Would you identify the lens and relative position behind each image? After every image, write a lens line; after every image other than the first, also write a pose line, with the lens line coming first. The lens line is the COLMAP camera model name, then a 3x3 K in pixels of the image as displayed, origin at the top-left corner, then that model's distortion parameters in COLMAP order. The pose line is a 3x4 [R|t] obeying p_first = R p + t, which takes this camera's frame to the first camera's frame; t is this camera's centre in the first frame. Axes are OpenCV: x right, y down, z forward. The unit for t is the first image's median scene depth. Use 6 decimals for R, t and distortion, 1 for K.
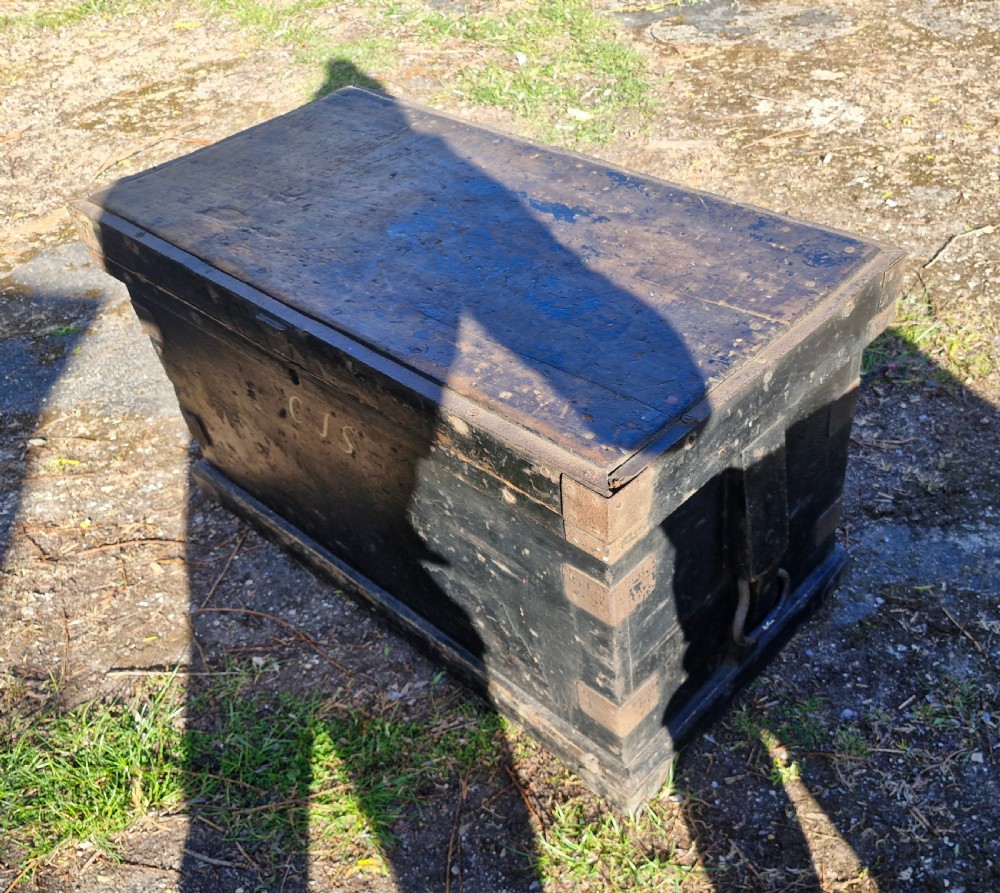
lens RADIAL K [[1007.1, 0, 526.4], [0, 1007.1, 488.5], [0, 0, 1]] dist [0.018579, 0.022103]
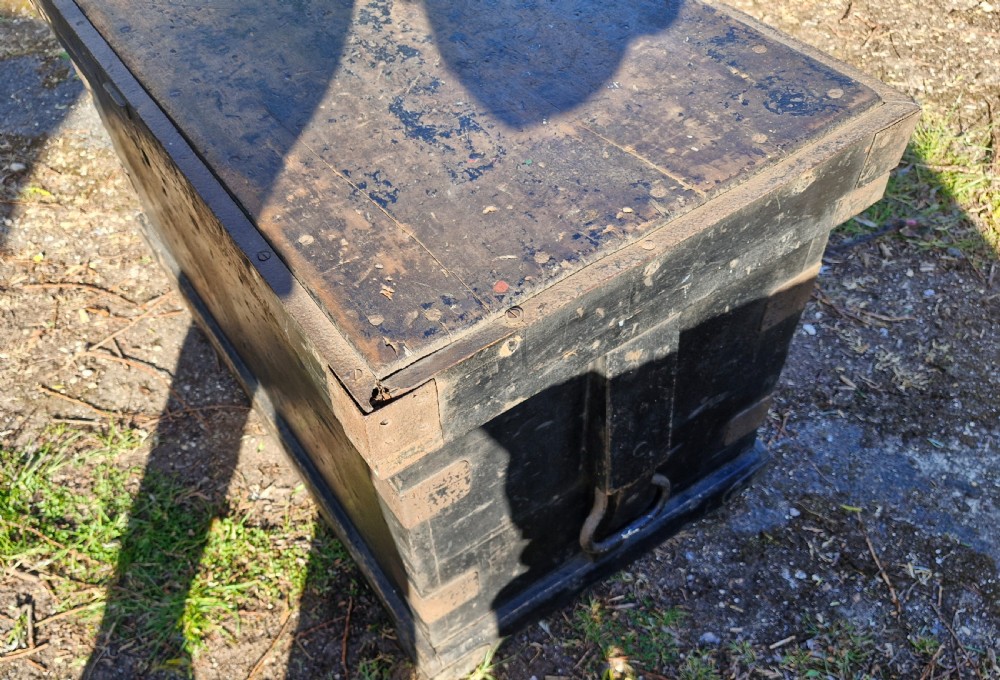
lens RADIAL K [[870.5, 0, 375.7], [0, 870.5, 430.4], [0, 0, 1]] dist [0.012645, -0.028334]
pose [[0.962136, 0.197149, -0.188218, 0.138256], [-0.146959, 0.956780, 0.250950, -0.093576], [0.229557, -0.213787, 0.949525, 0.236368]]
